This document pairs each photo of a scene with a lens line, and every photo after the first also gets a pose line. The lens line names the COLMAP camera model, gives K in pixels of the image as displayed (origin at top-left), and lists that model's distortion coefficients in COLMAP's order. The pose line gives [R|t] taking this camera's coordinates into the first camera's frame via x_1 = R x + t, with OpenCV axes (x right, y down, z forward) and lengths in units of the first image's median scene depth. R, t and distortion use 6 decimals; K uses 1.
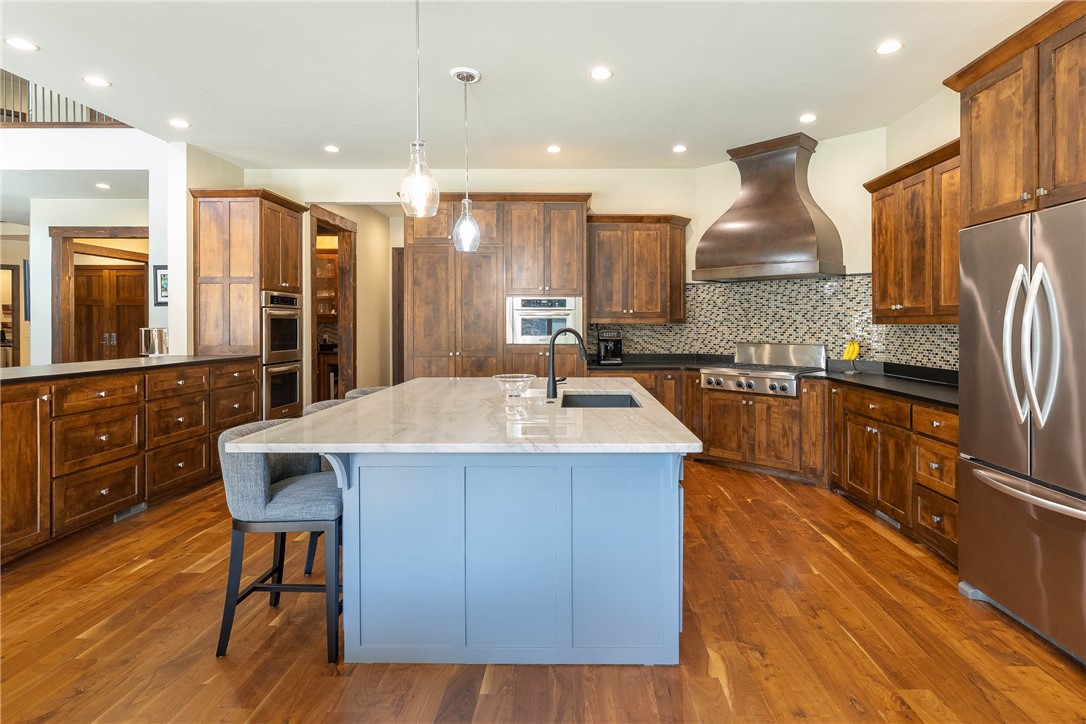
lens RADIAL K [[555.4, 0, 577.9], [0, 555.4, 323.7], [0, 0, 1]] dist [-0.003923, 0.000380]
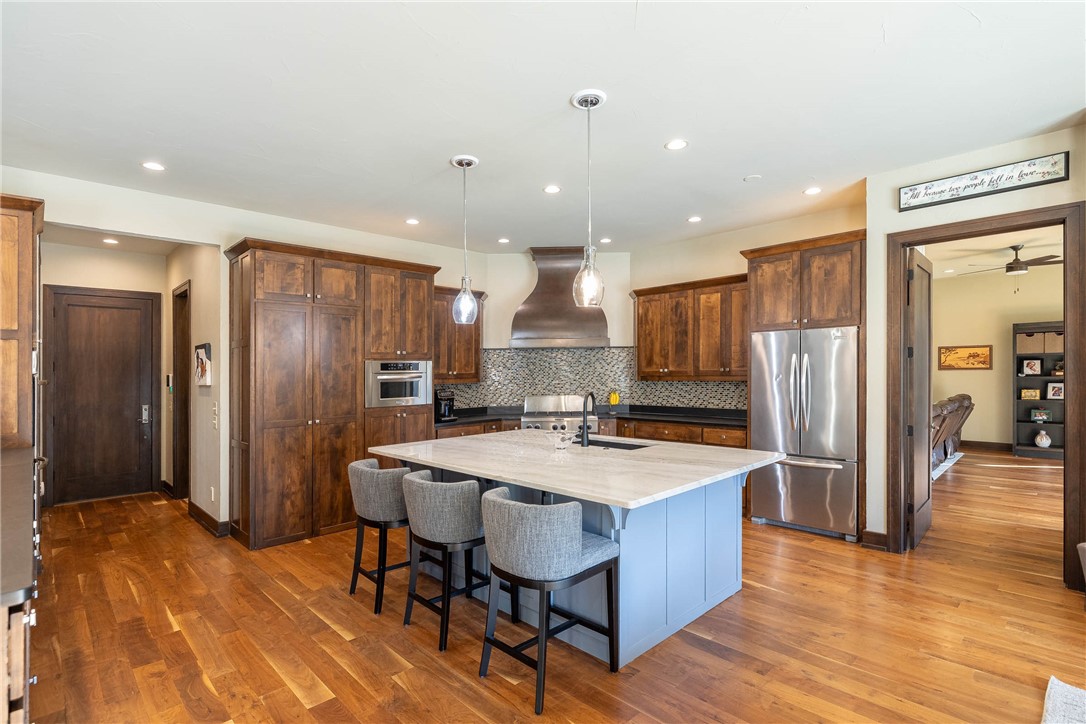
lens RADIAL K [[519.5, 0, 548.1], [0, 519.5, 373.4], [0, 0, 1]] dist [0.000123, 0.000391]
pose [[0.716410, -0.013658, 0.697546, -0.544978], [0.014800, 0.999881, 0.004377, -0.024576], [-0.697523, 0.007188, 0.716526, 0.108930]]
